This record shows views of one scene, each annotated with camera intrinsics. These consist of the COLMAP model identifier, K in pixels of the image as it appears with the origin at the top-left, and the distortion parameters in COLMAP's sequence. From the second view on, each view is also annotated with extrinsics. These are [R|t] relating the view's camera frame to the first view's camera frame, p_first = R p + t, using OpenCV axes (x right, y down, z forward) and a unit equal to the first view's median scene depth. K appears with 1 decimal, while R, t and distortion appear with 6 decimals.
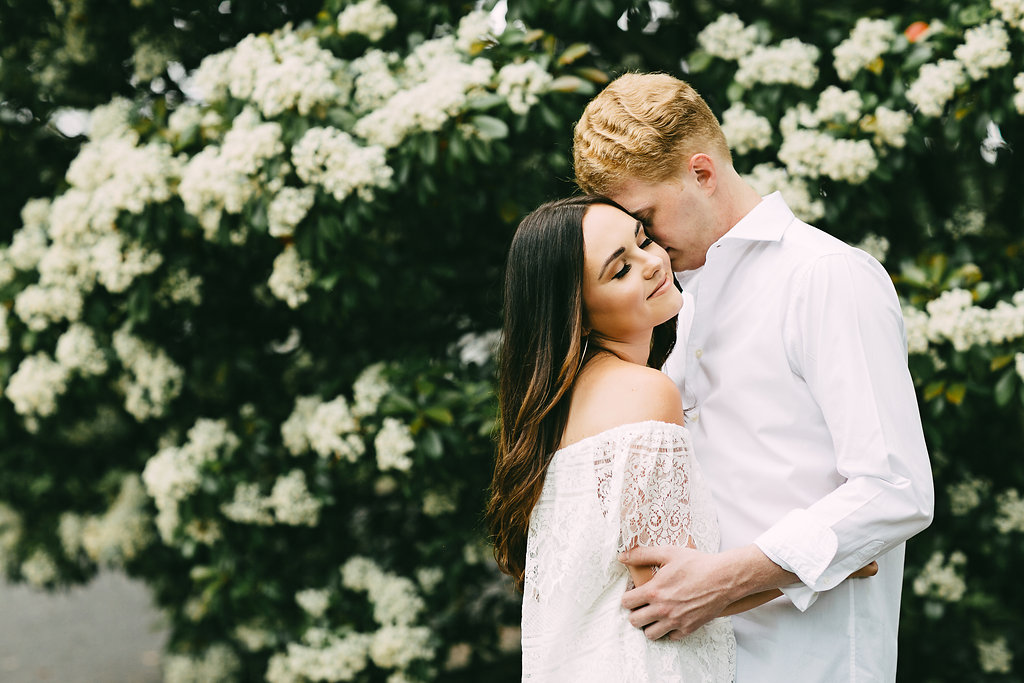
lens RADIAL K [[2632.7, 0, 512.5], [0, 2632.7, 345.2], [0, 0, 1]] dist [-0.087558, 0.000000]
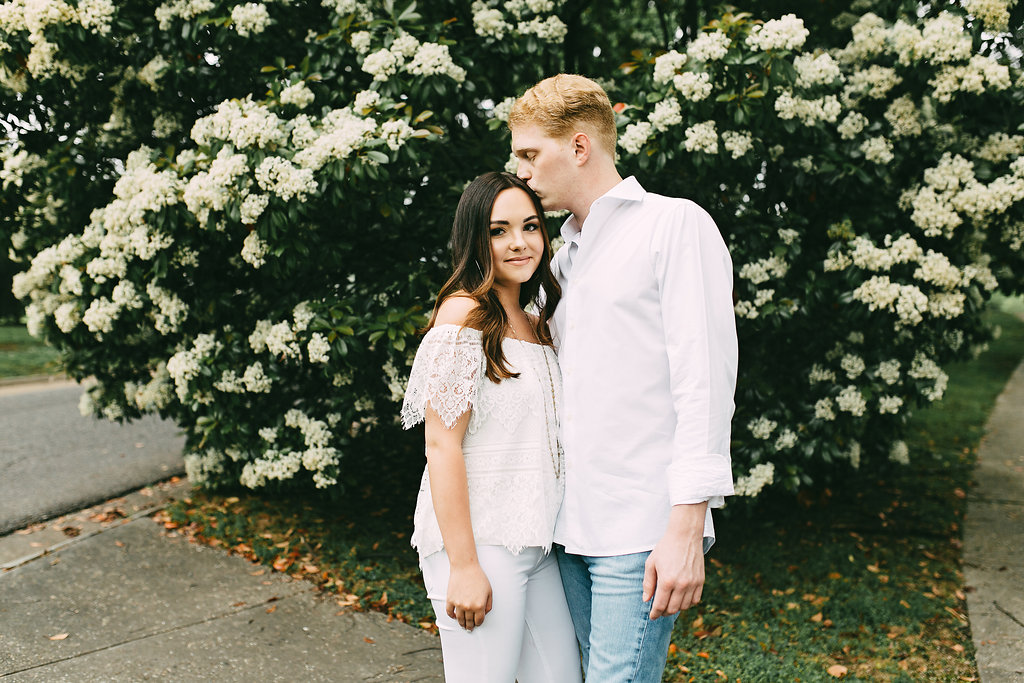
lens RADIAL K [[978.5, 0, 508.3], [0, 978.5, 335.0], [0, 0, 1]] dist [-0.004729, 0.000000]
pose [[0.982153, -0.019743, 0.187046, -0.042379], [0.011140, 0.998836, 0.046935, 0.000915], [-0.187755, -0.044014, 0.981229, 0.351807]]
